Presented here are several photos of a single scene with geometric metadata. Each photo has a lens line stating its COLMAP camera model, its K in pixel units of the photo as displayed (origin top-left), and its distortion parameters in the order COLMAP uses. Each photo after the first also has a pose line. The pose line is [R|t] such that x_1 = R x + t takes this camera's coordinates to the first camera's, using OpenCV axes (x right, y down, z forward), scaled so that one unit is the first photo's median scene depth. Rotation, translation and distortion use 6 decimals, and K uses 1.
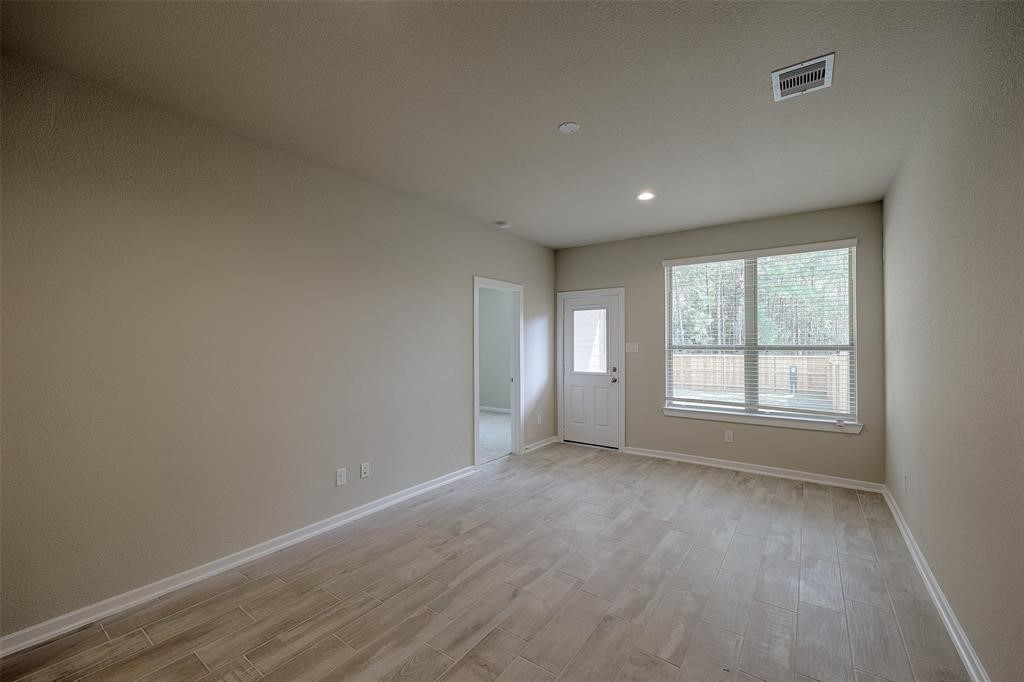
lens RADIAL K [[414.2, 0, 515.5], [0, 414.2, 344.8], [0, 0, 1]] dist [0.002801, -0.001661]
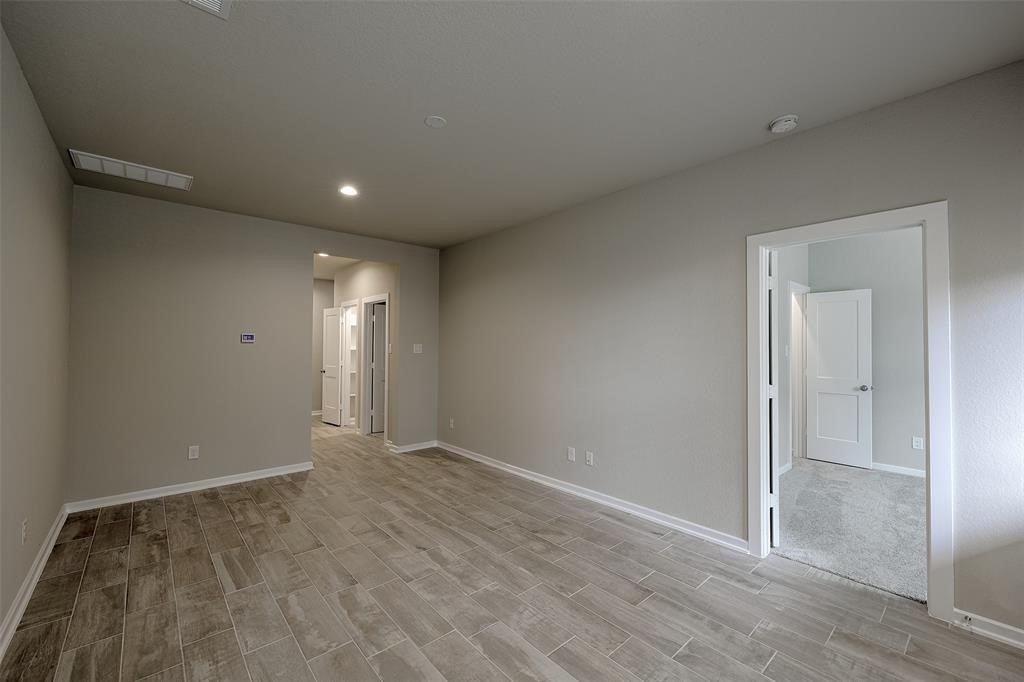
lens RADIAL K [[414.2, 0, 514.6], [0, 414.2, 341.5], [0, 0, 1]] dist [0.002801, -0.001661]
pose [[-0.224738, -0.011212, -0.974355, 0.891927], [-0.003133, 0.999937, -0.010784, -0.003638], [0.974414, 0.000629, -0.224759, 1.203536]]
